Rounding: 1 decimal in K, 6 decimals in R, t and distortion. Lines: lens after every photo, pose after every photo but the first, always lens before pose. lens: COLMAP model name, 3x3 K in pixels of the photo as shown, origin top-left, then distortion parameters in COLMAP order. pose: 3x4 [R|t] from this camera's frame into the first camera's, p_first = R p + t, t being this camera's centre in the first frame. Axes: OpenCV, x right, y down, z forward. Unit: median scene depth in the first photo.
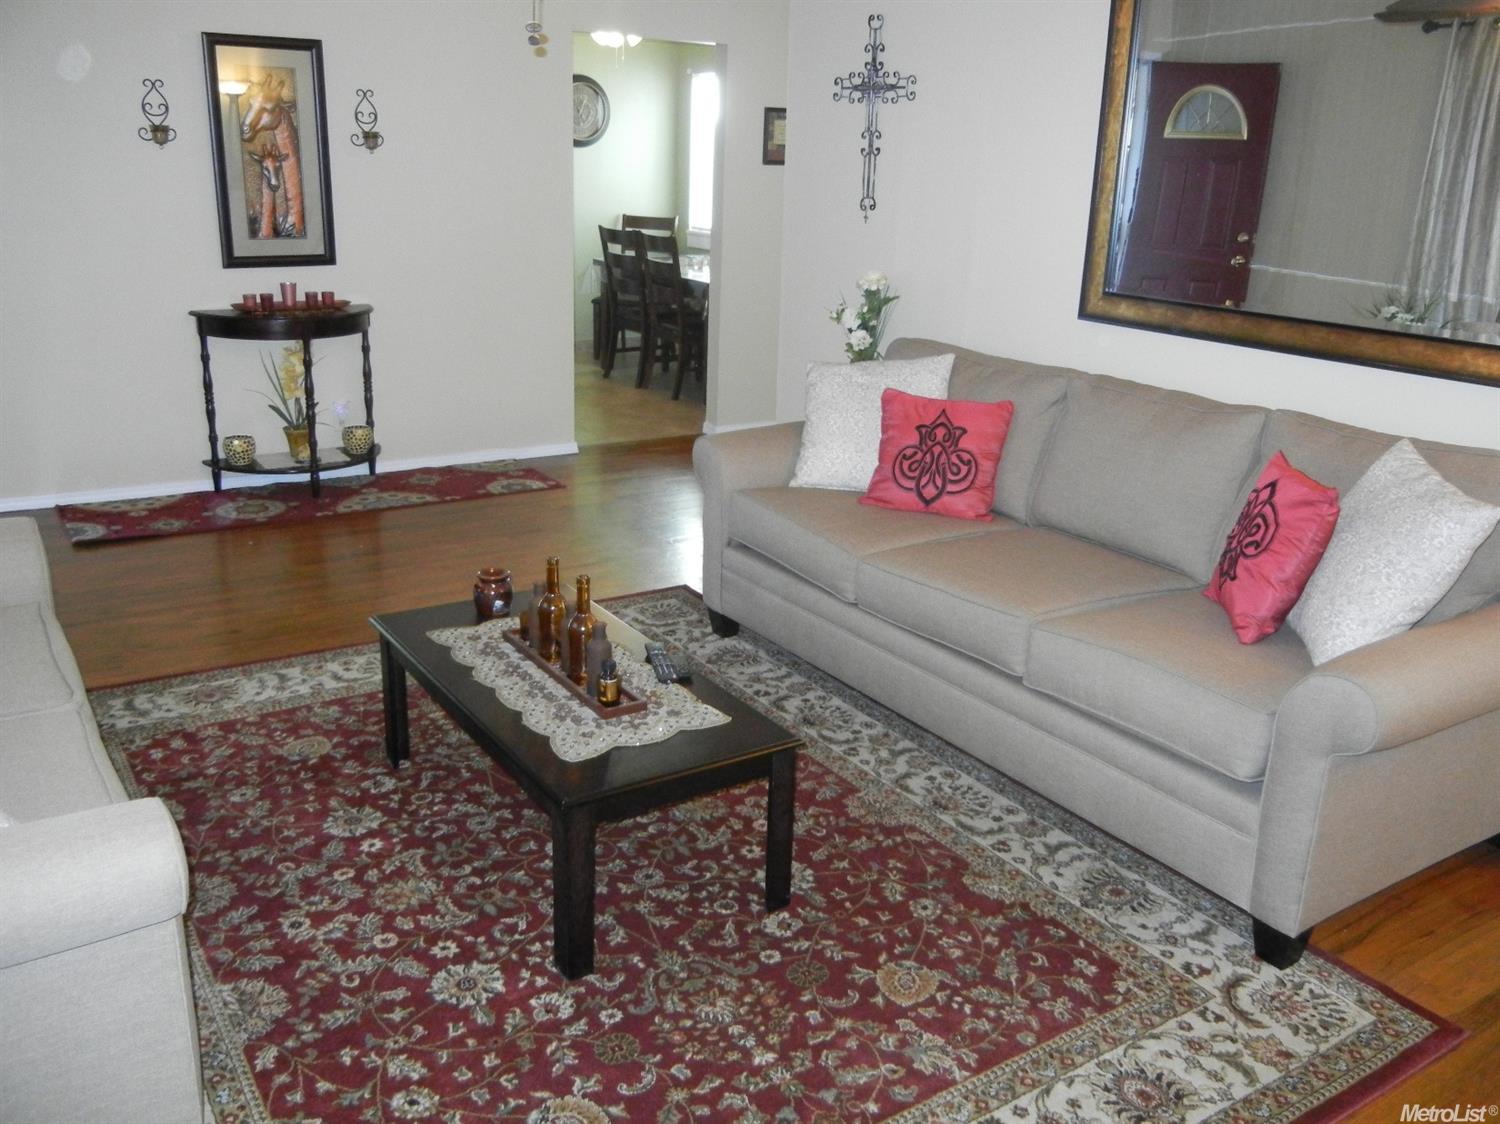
lens RADIAL K [[1288.9, 0, 748.9], [0, 1288.9, 561.3], [0, 0, 1]] dist [0.018615, -0.012243]
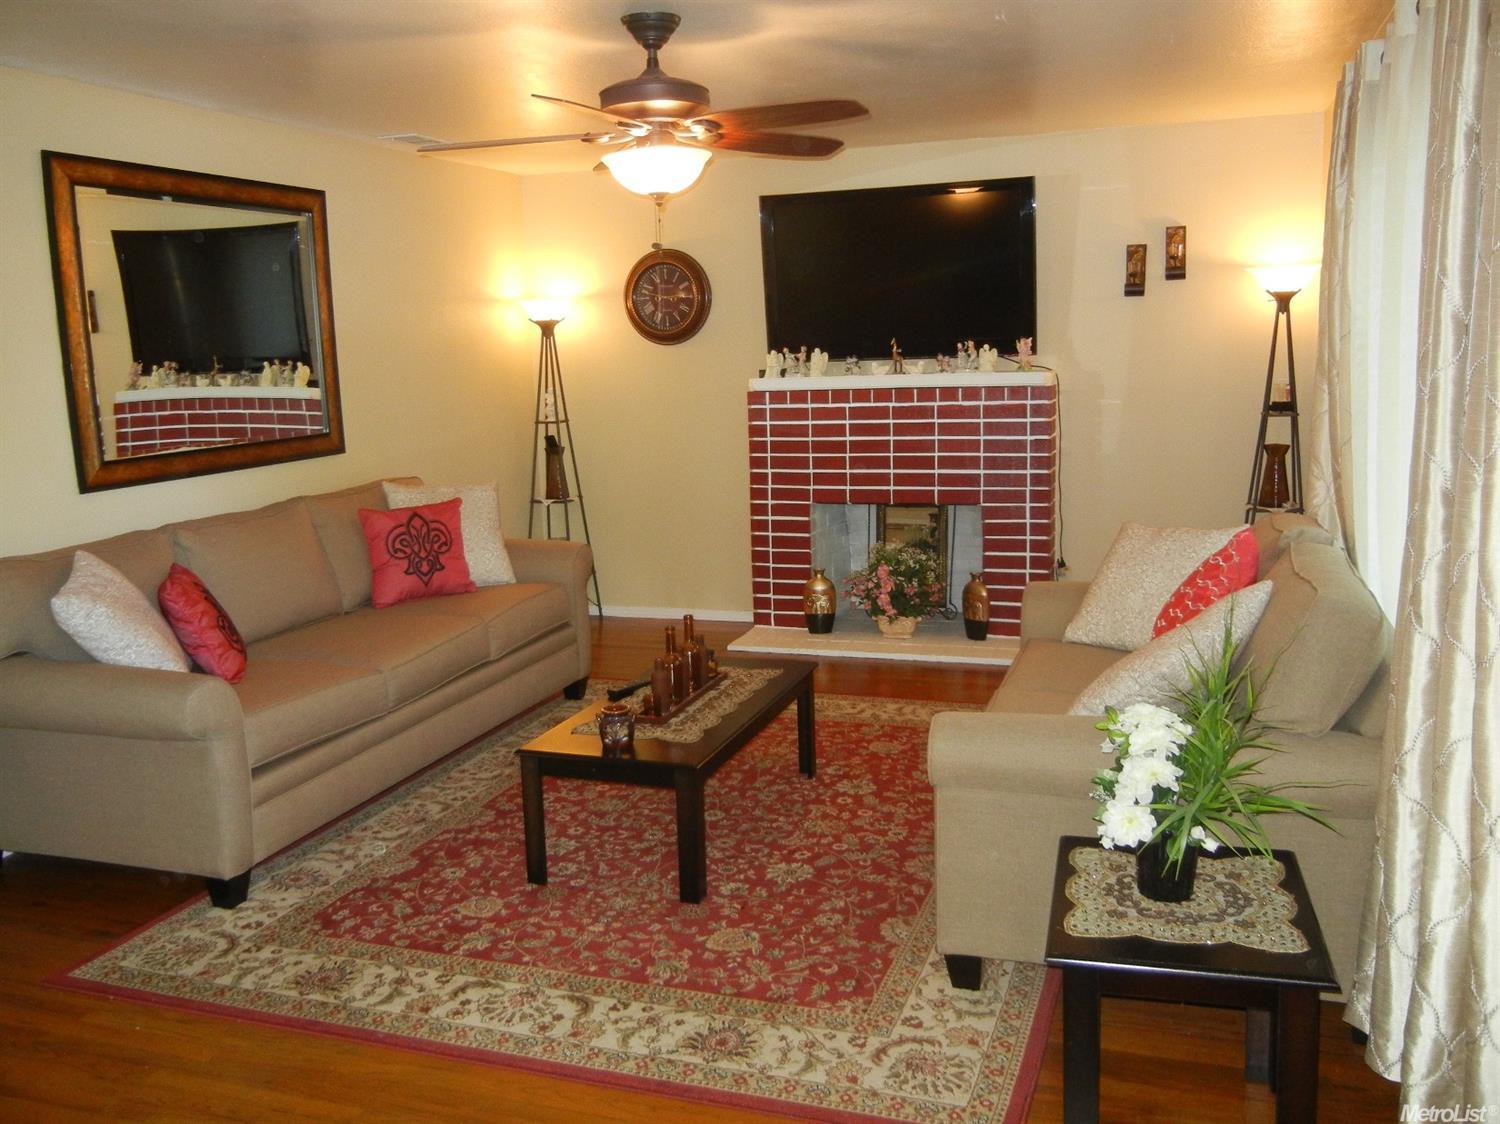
lens RADIAL K [[1288.9, 0, 750.2], [0, 1288.9, 560.1], [0, 0, 1]] dist [0.018615, -0.012243]
pose [[-0.603164, -0.151740, 0.783051, -1.233553], [0.260287, 0.890548, 0.373063, -0.537488], [-0.753952, 0.428836, -0.497650, 1.570355]]
